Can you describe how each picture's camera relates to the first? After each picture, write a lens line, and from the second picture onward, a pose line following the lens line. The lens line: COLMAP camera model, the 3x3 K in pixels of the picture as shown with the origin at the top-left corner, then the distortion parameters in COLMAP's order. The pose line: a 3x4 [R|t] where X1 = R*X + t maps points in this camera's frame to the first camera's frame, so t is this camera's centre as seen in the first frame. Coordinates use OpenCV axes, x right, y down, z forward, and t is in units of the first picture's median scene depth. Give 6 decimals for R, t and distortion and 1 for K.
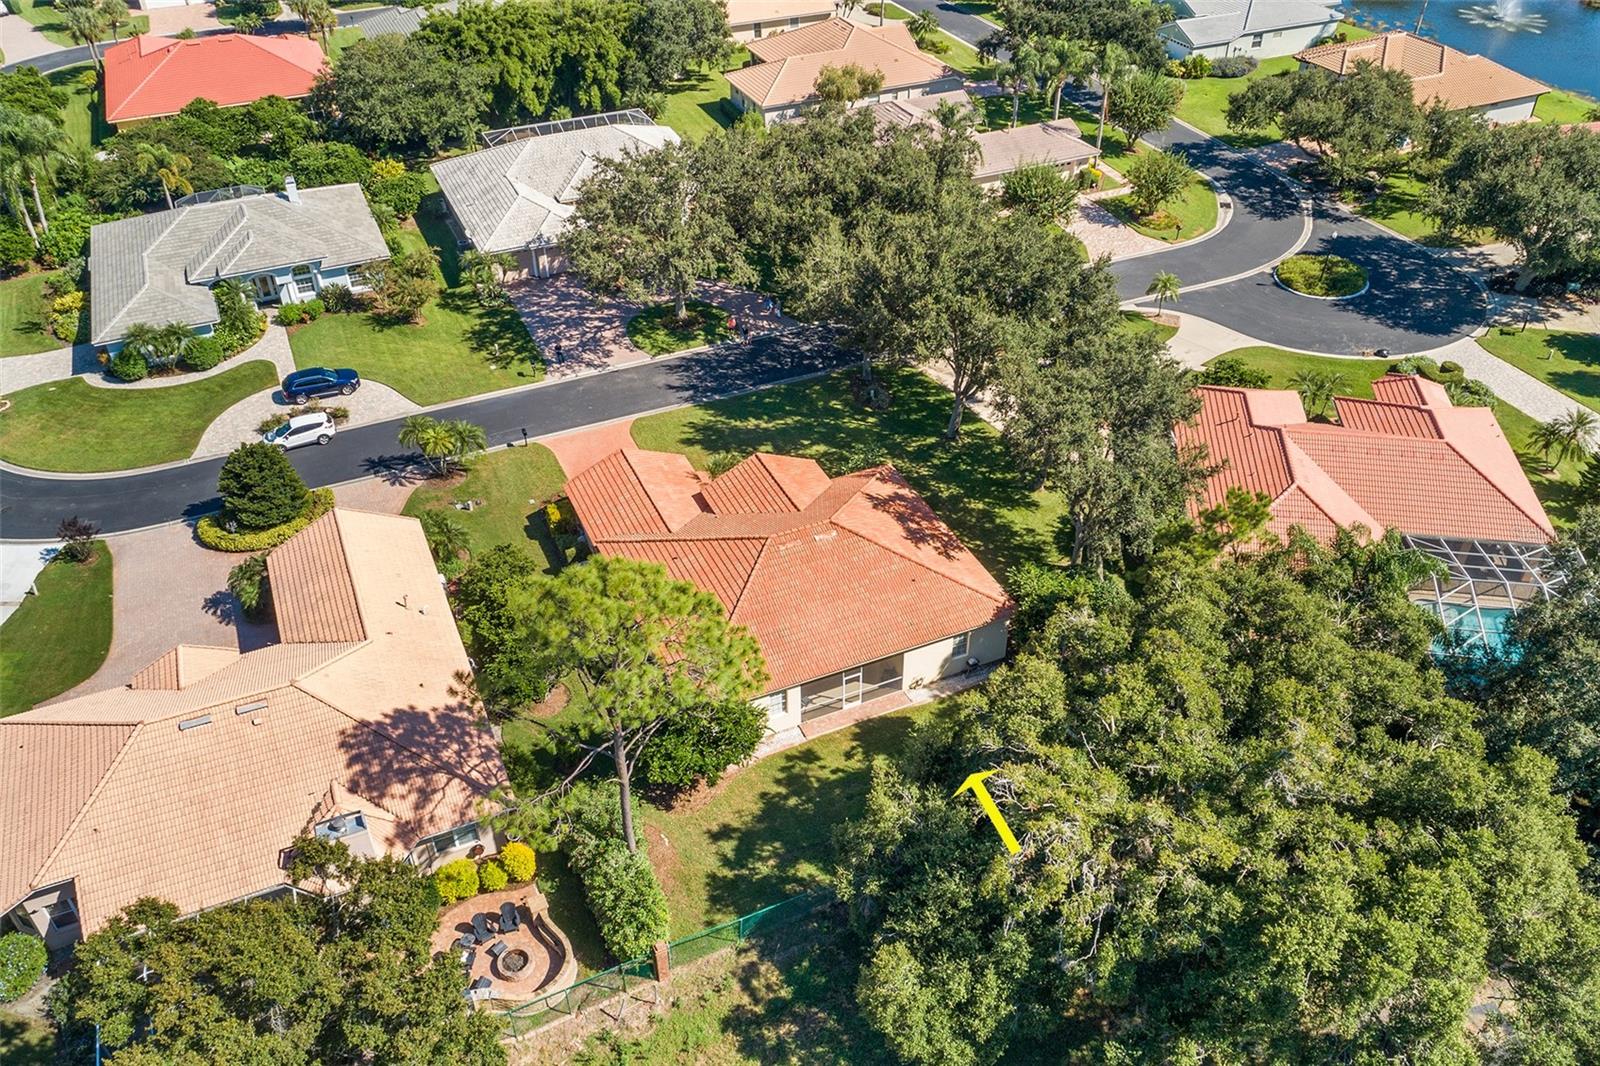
lens RADIAL K [[1299.8, 0, 790.7], [0, 1299.8, 532.4], [0, 0, 1]] dist [-0.016136, 0.008948]
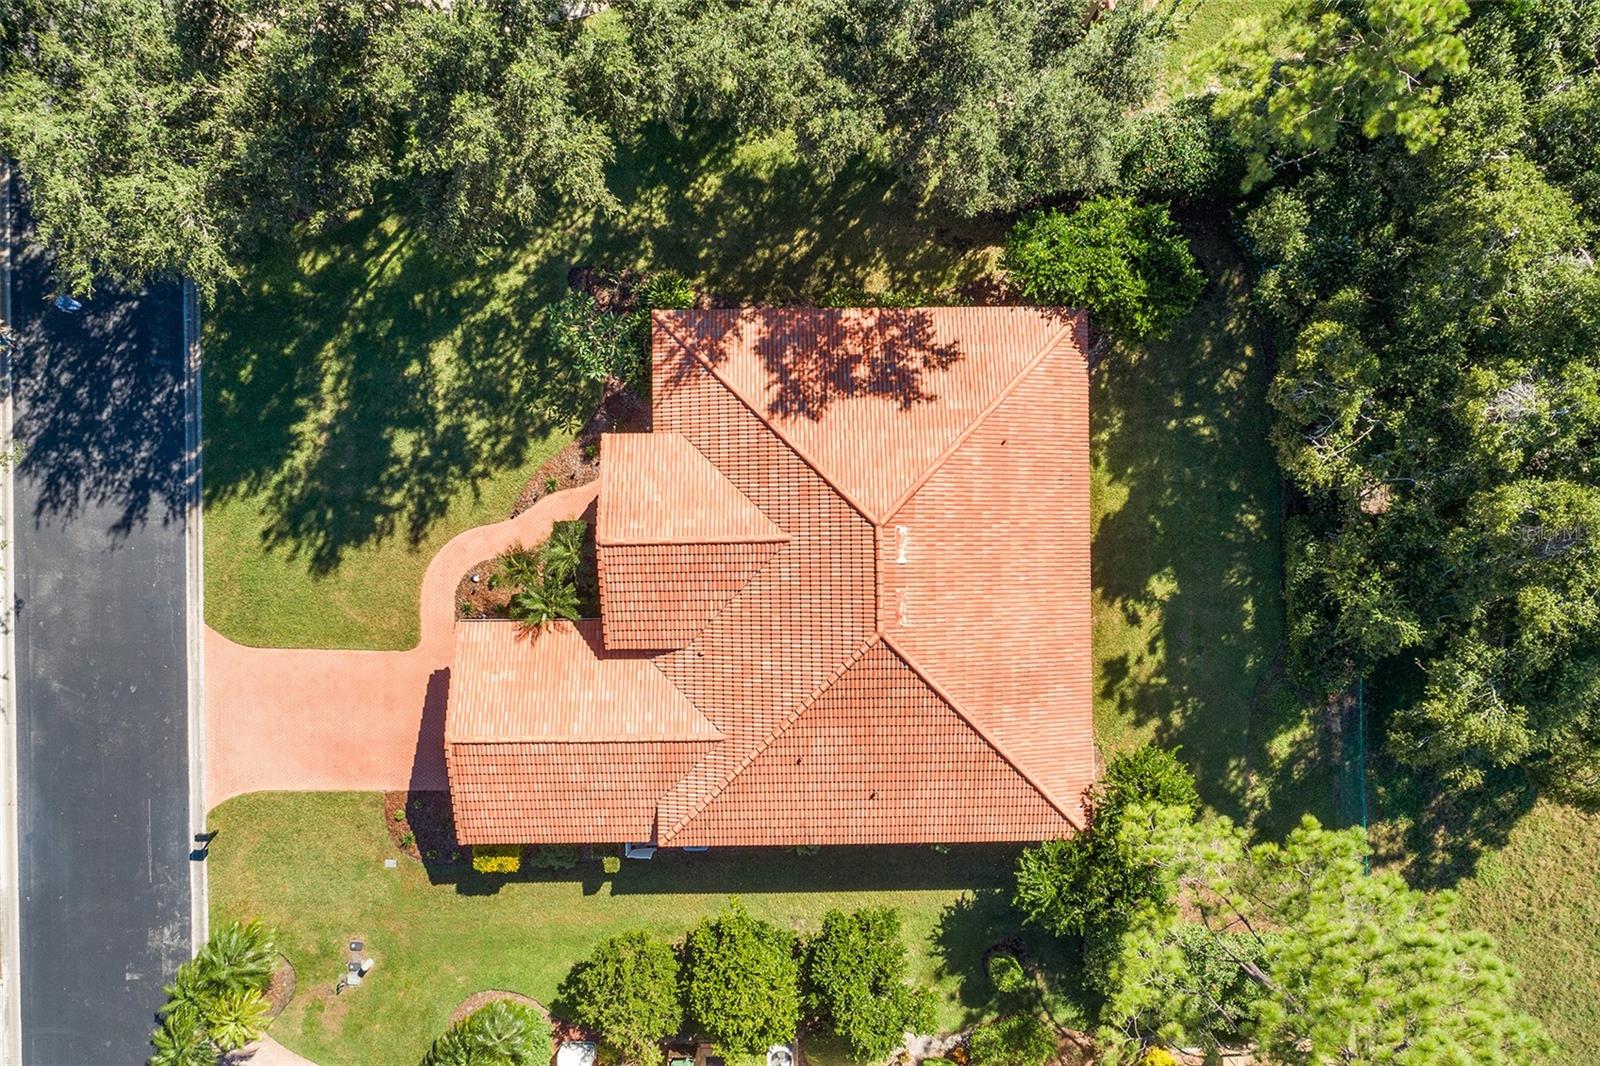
lens RADIAL K [[1299.8, 0, 790.7], [0, 1299.8, 532.4], [0, 0, 1]] dist [-0.016136, 0.008948]
pose [[0.390501, -0.920547, 0.010127, 0.006010], [0.539911, 0.237915, 0.807398, -0.565072], [-0.745657, -0.309822, 0.589920, 0.727346]]
